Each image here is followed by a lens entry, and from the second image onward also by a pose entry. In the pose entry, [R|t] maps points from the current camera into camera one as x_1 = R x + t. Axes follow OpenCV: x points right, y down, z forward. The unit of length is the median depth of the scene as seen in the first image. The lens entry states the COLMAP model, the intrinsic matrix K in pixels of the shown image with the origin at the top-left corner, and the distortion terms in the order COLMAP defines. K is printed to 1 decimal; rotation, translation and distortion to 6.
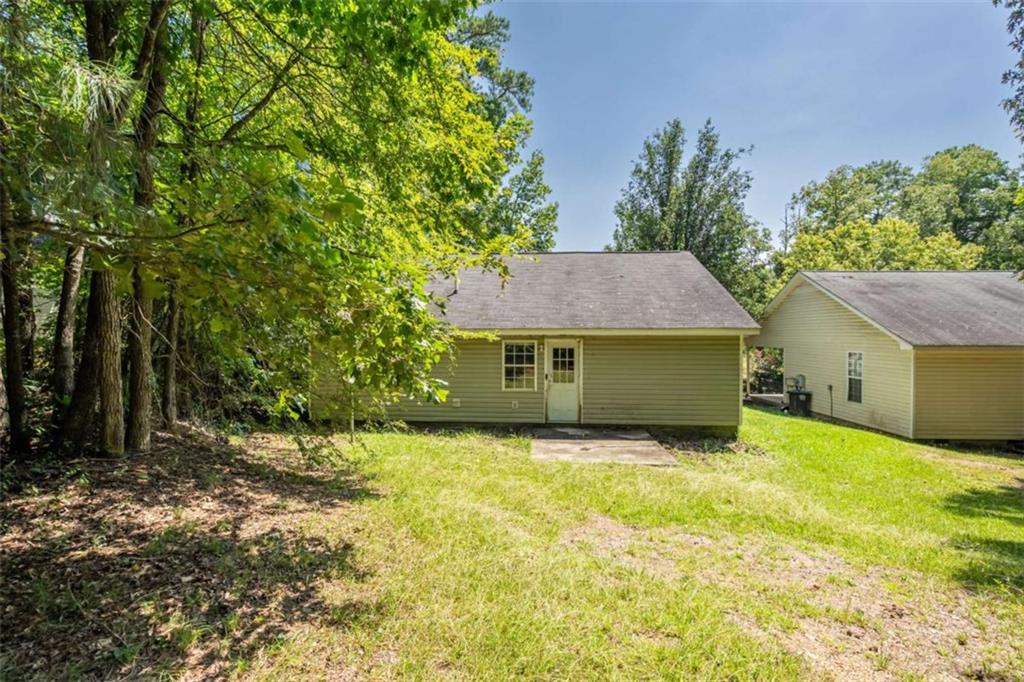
lens RADIAL K [[460.3, 0, 515.6], [0, 460.3, 342.4], [0, 0, 1]] dist [-0.007930, 0.002683]
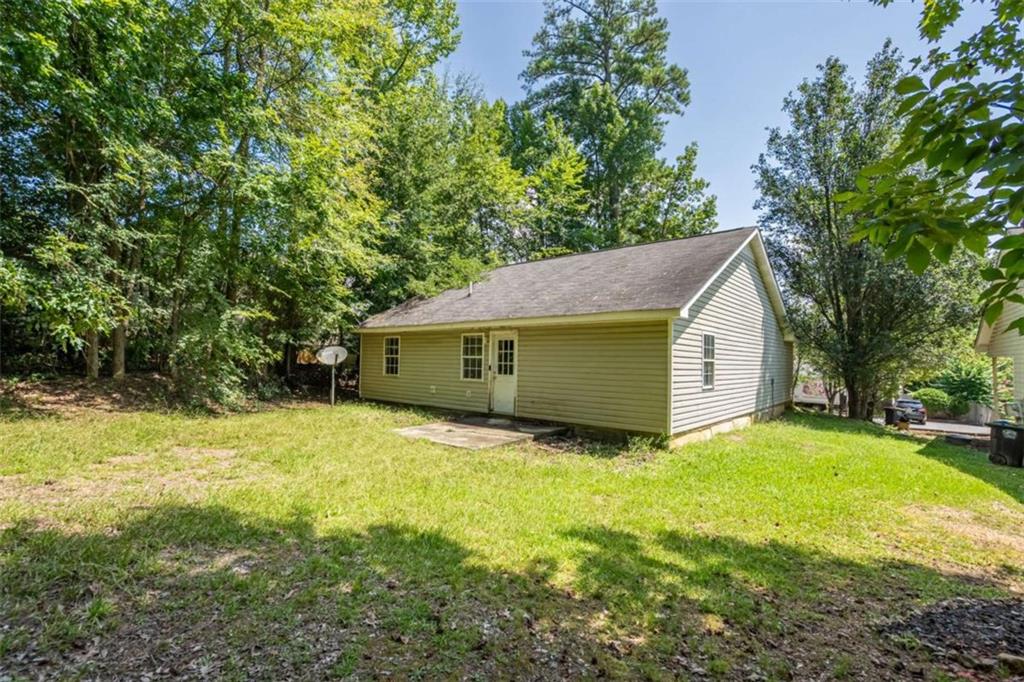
lens RADIAL K [[460.3, 0, 517.0], [0, 460.3, 339.9], [0, 0, 1]] dist [-0.007930, 0.002683]
pose [[0.806765, -0.015833, -0.590661, 0.722638], [-0.020209, 0.998317, -0.054363, 0.066898], [0.590527, 0.055795, 0.805087, 0.203440]]
